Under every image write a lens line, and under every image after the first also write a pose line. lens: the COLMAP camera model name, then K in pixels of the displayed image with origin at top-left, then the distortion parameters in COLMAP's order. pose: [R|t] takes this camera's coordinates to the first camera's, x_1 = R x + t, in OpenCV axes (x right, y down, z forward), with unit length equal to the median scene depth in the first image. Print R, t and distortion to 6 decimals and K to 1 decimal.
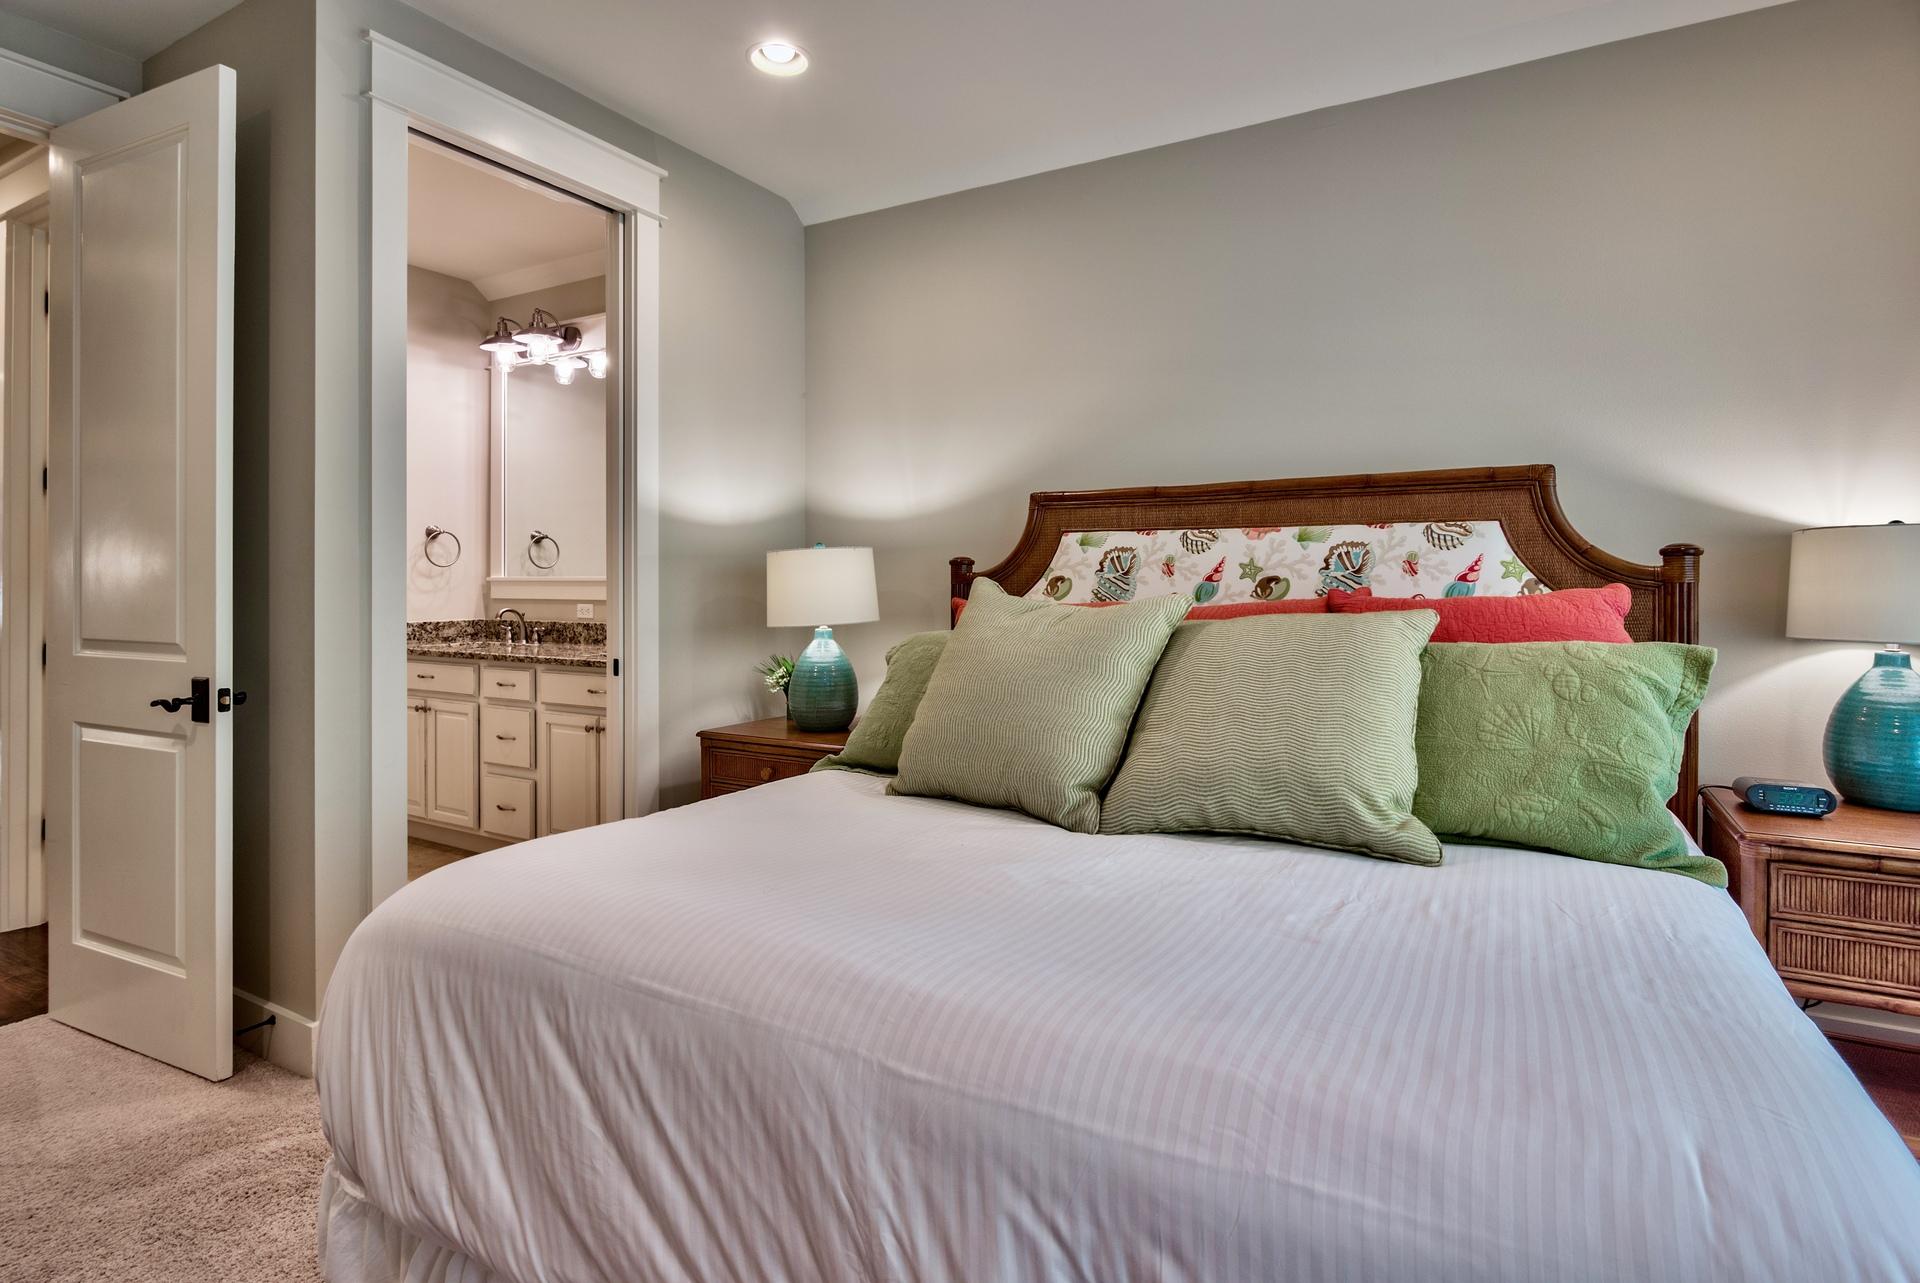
lens RADIAL K [[992.0, 0, 1013.7], [0, 992.0, 590.8], [0, 0, 1]] dist [0.000023, -0.000047]
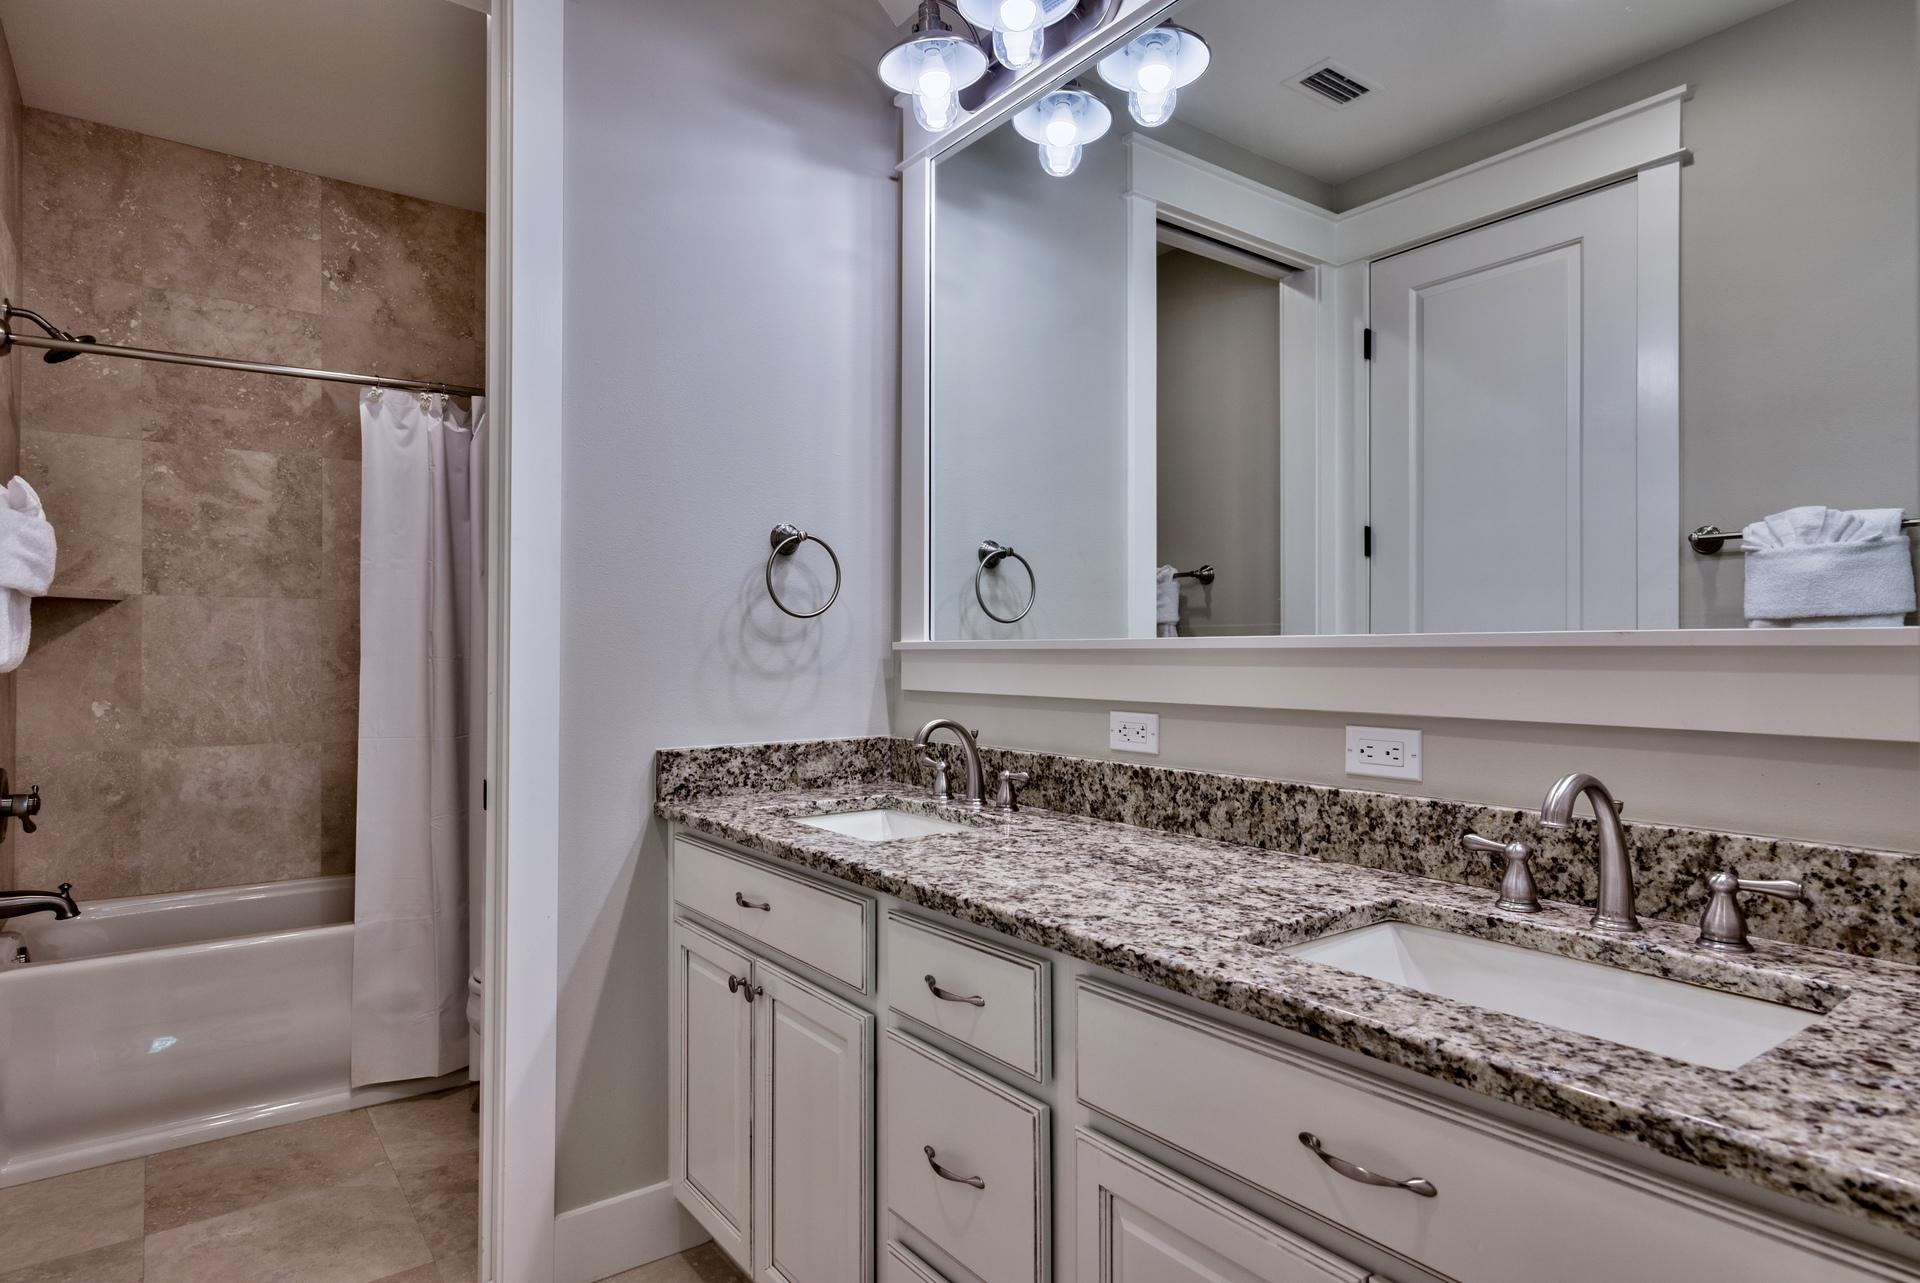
lens RADIAL K [[1088.5, 0, 960.0], [0, 1088.5, 641.5], [0, 0, 1]] dist [0.000003, -0.000354]
pose [[0.912725, -0.004310, -0.408553, -0.319198], [-0.003021, 0.999846, -0.017297, -0.005805], [0.408564, 0.017022, 0.912571, 0.593918]]
